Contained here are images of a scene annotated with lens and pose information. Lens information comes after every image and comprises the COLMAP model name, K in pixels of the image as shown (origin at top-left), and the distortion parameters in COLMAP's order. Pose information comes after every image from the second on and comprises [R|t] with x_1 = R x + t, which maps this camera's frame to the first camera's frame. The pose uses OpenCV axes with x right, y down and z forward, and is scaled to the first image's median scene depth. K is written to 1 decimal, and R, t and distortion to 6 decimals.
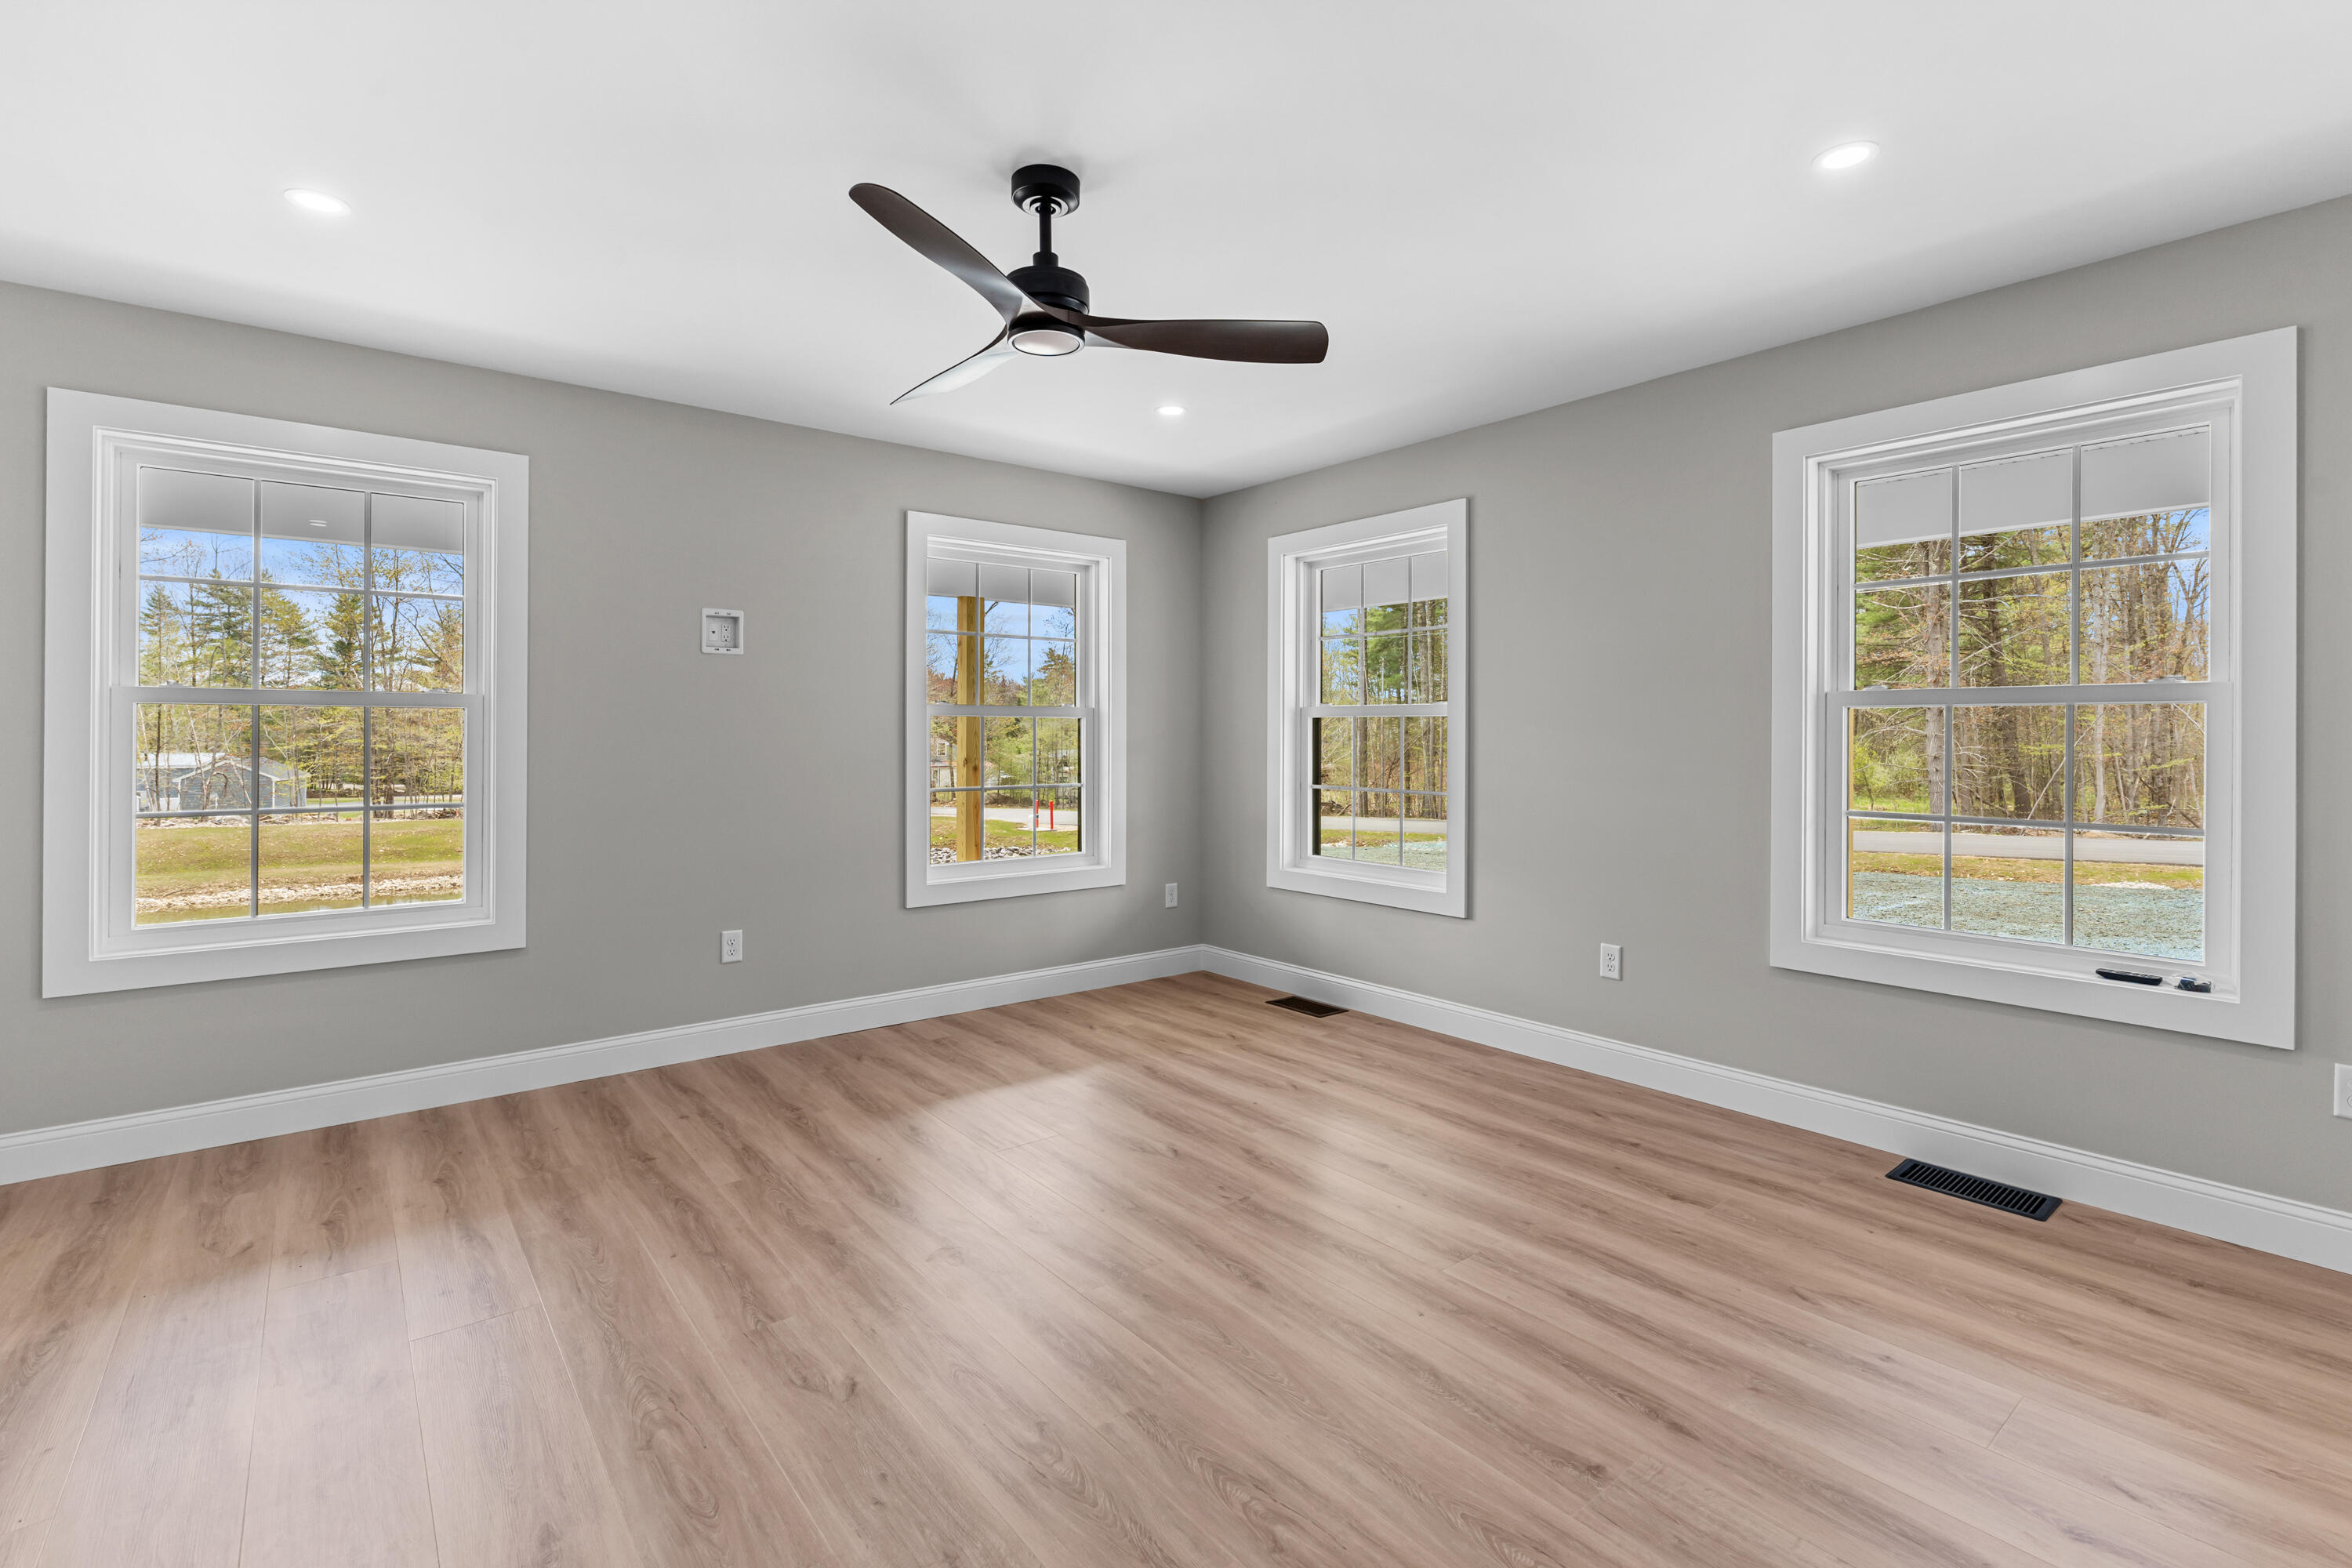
lens RADIAL K [[1054.0, 0, 1175.8], [0, 1054.0, 735.1], [0, 0, 1]] dist [-0.002530, -0.000128]
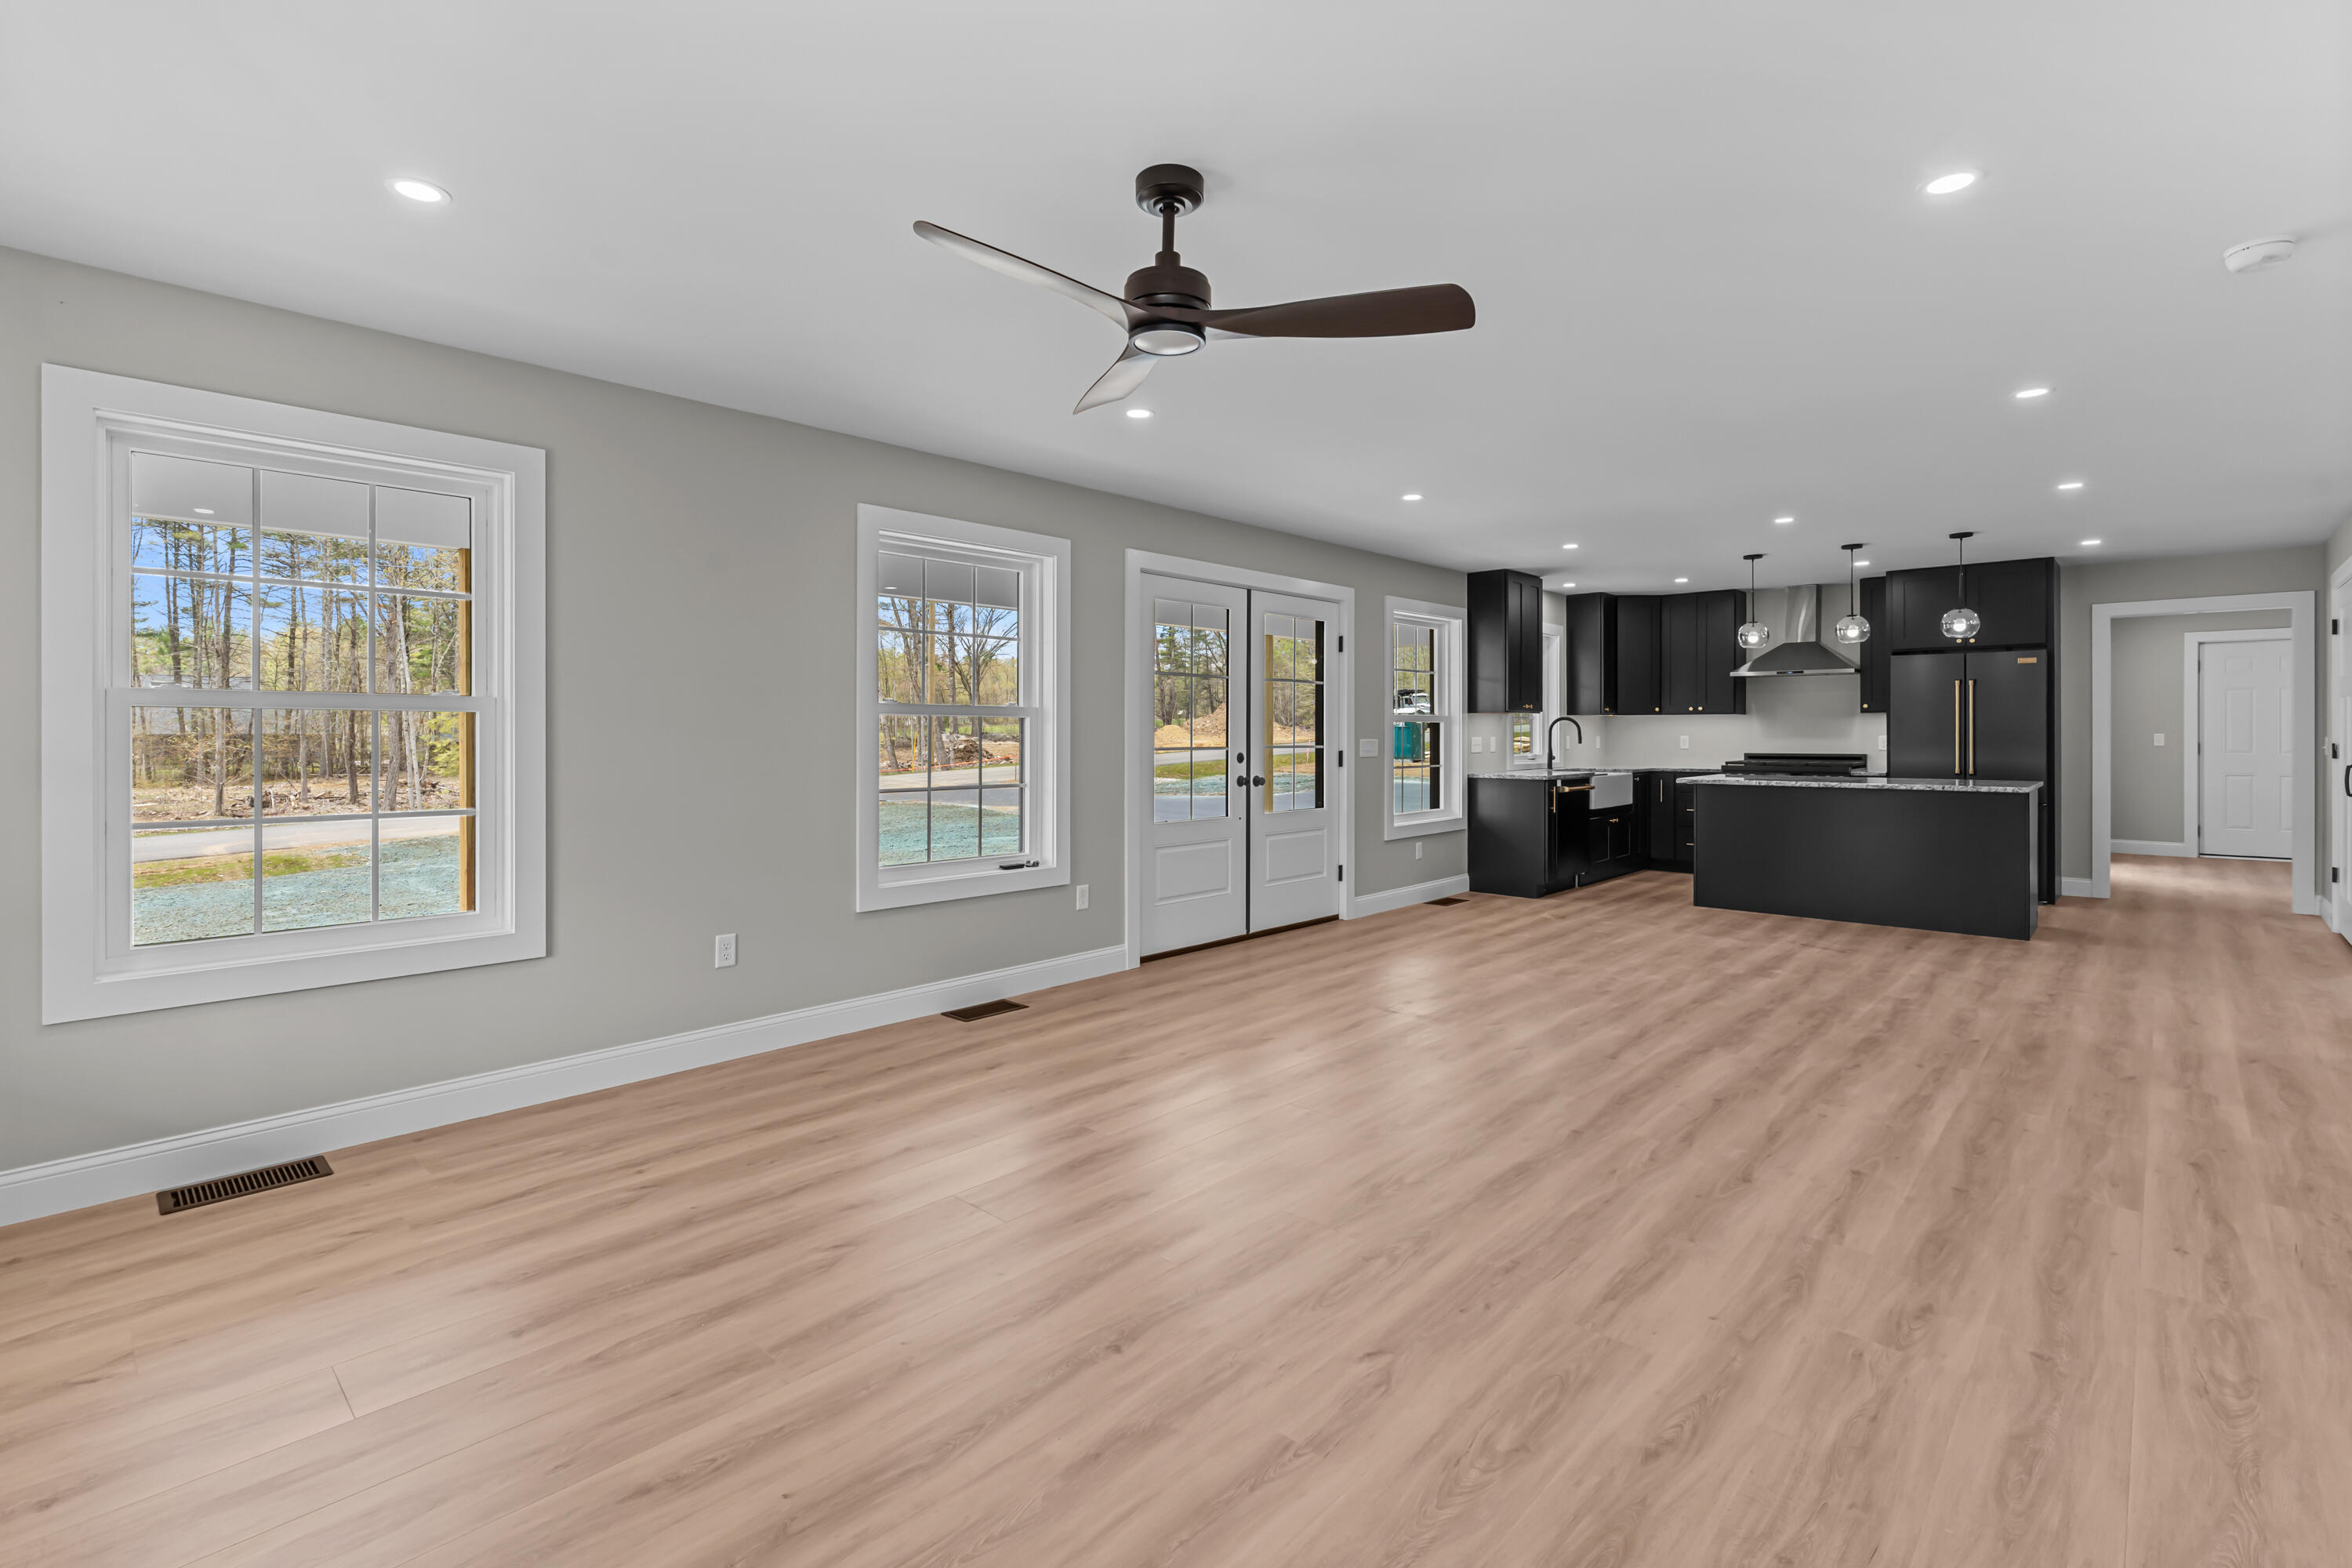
lens RADIAL K [[1054.0, 0, 1175.8], [0, 1054.0, 735.1], [0, 0, 1]] dist [-0.002530, -0.000128]
pose [[-0.134750, -0.000816, 0.990879, -1.001251], [0.001867, 0.999998, 0.001077, -0.000671], [-0.990878, 0.001995, -0.134749, 1.010808]]
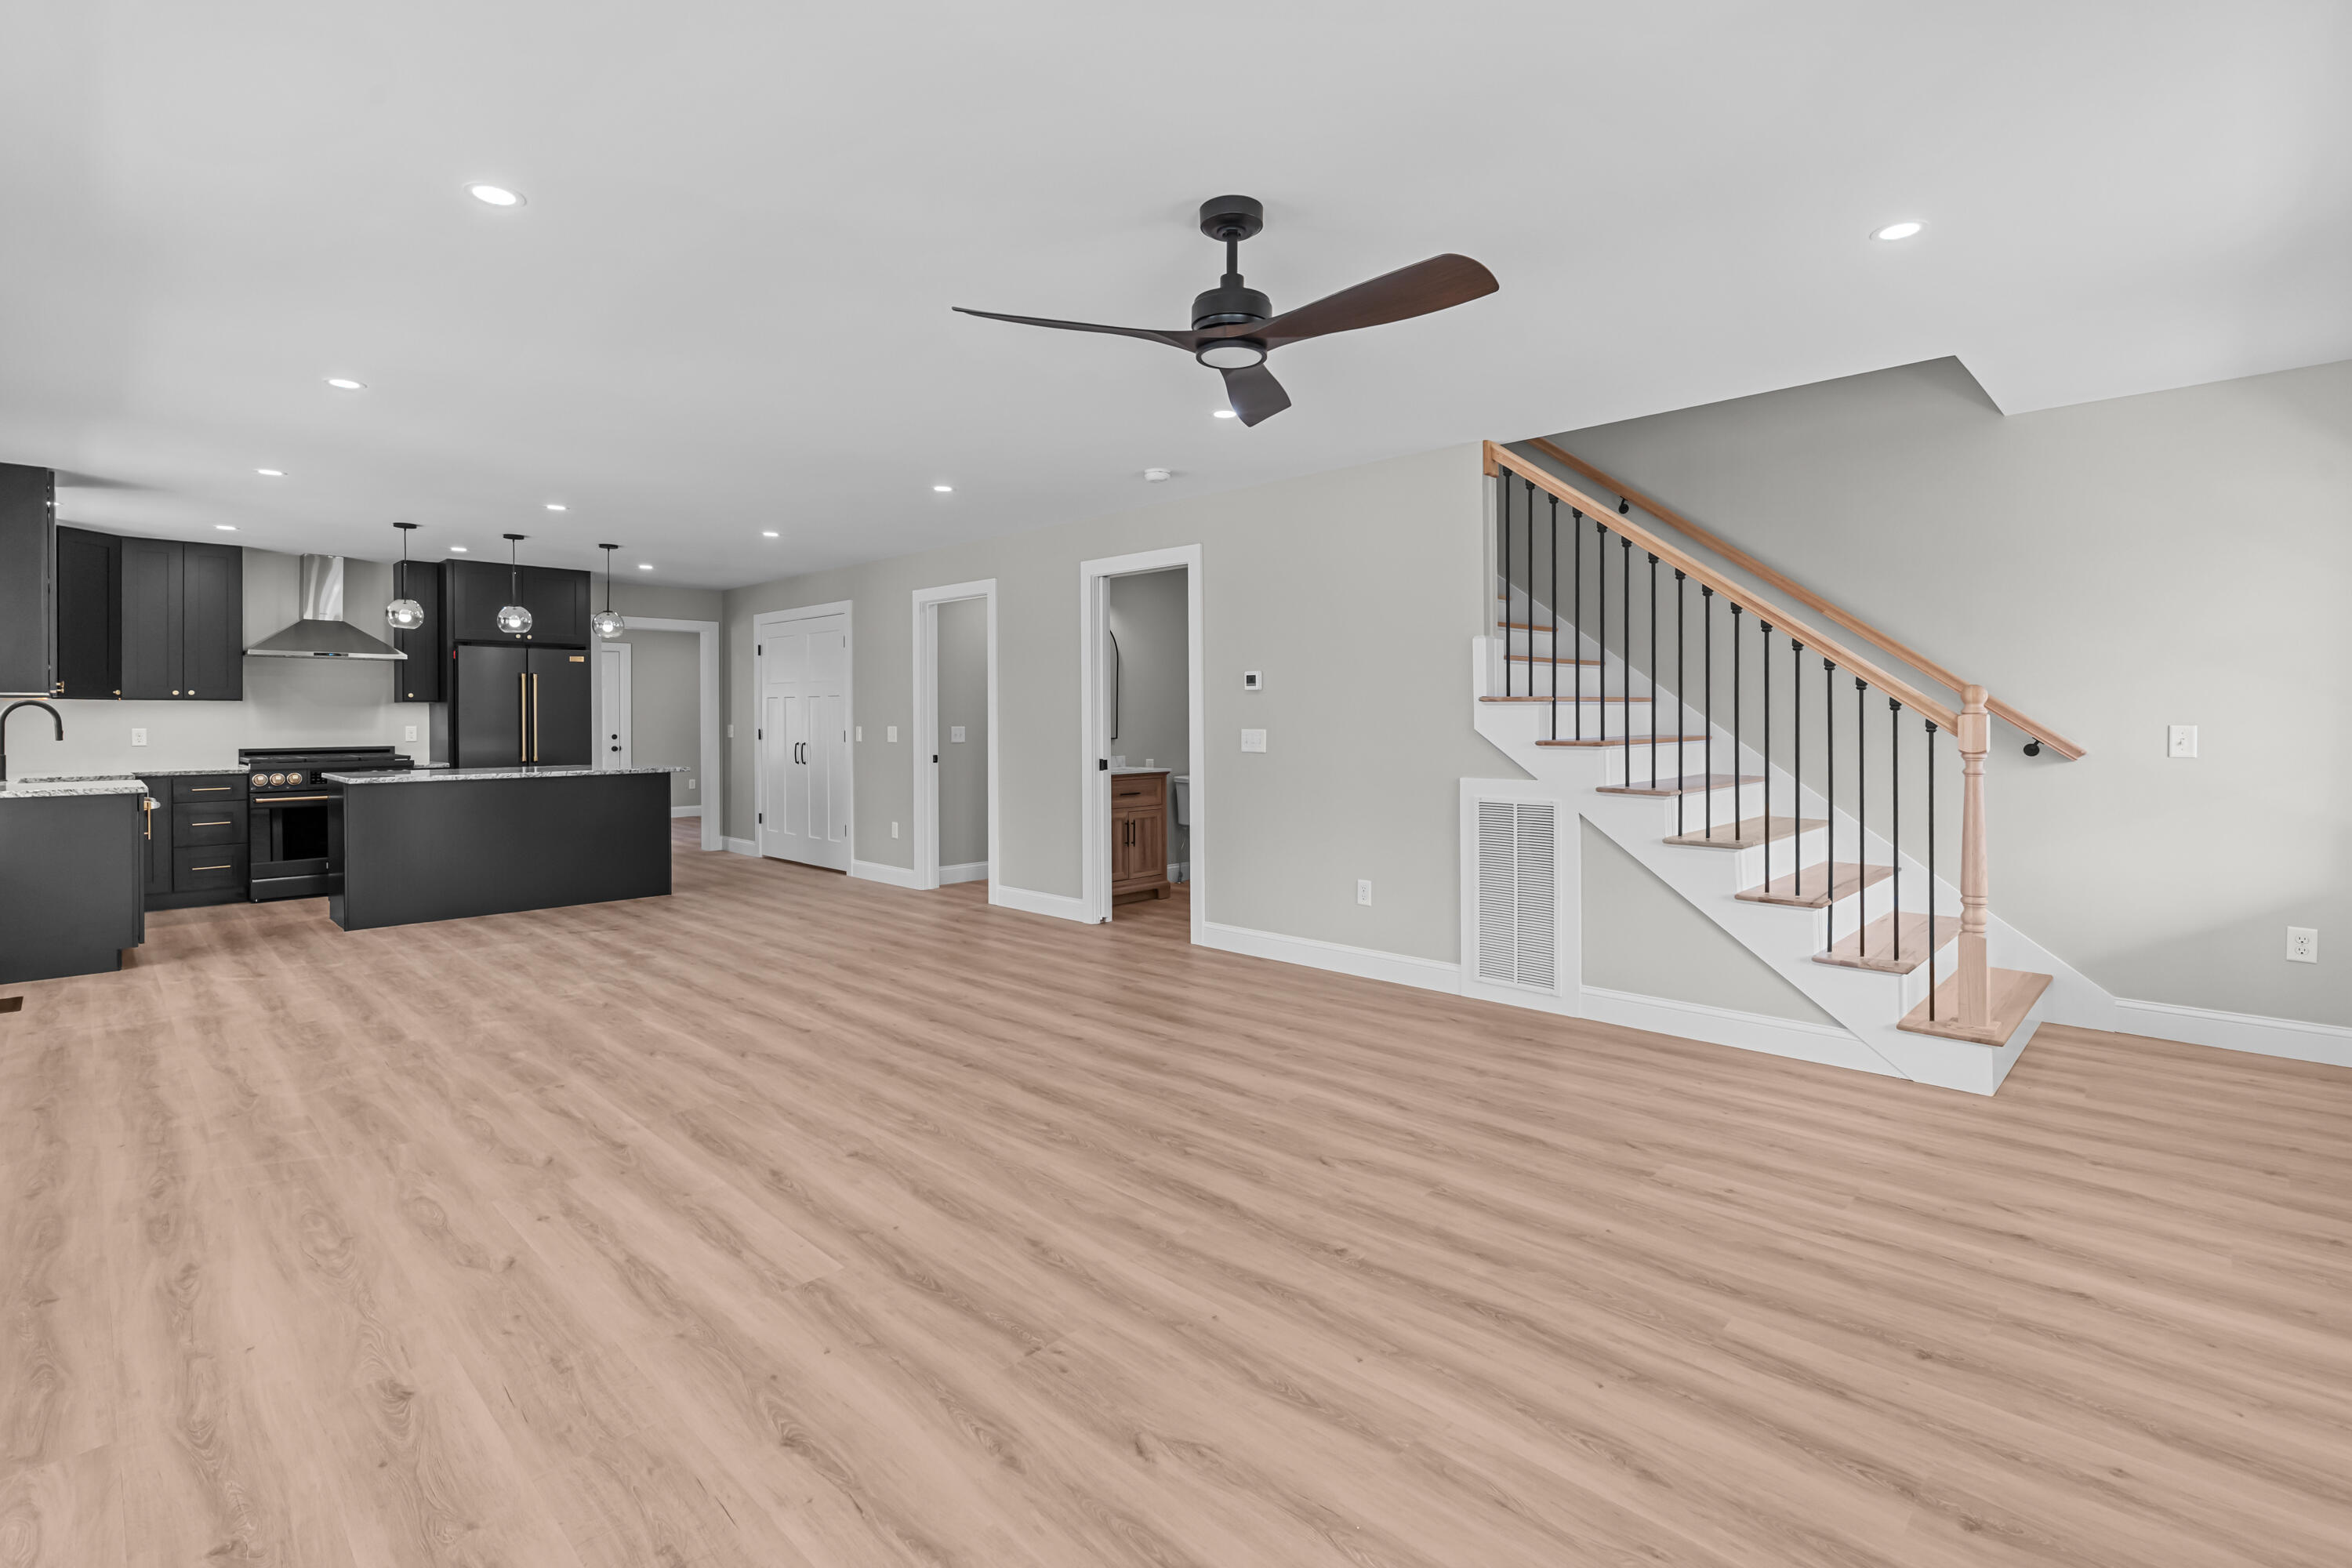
lens RADIAL K [[1091.3, 0, 1176.9], [0, 1091.3, 731.2], [0, 0, 1]] dist [-0.002711, 0.000434]
pose [[-0.993337, 0.006513, -0.115065, 0.052941], [0.005224, 0.999920, 0.011494, -0.002374], [0.115131, 0.010816, -0.993291, 1.883128]]
